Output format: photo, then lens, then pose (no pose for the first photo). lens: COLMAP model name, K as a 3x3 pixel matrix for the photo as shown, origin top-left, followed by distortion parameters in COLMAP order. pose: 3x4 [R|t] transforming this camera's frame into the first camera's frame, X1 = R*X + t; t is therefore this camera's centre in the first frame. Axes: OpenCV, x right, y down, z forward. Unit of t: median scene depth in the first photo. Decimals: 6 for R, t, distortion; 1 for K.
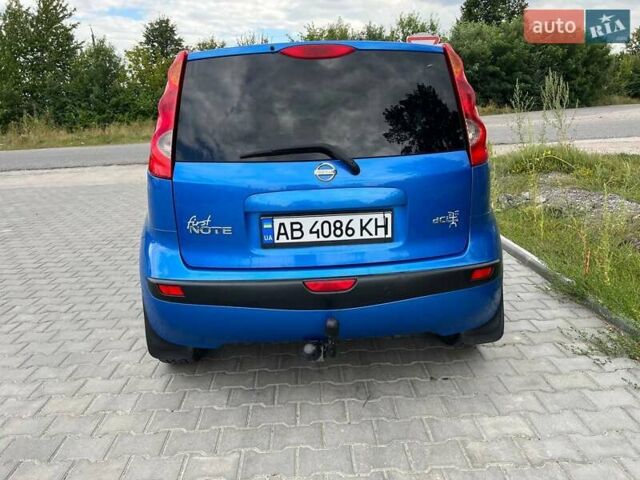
lens RADIAL K [[500.8, 0, 318.8], [0, 500.8, 239.9], [0, 0, 1]] dist [0.045772, -0.014550]
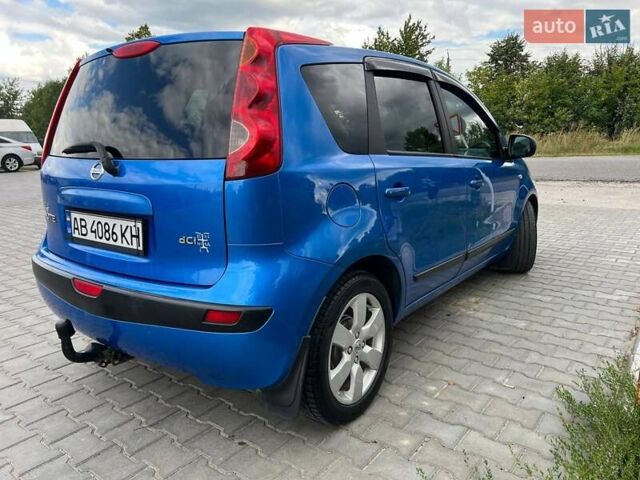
lens RADIAL K [[500.8, 0, 315.9], [0, 500.8, 242.3], [0, 0, 1]] dist [0.045772, -0.014550]
pose [[0.764911, 0.157500, -0.624584, 0.948215], [-0.177635, 0.983624, 0.030494, -0.102465], [0.619159, 0.087623, 0.780362, 0.495805]]
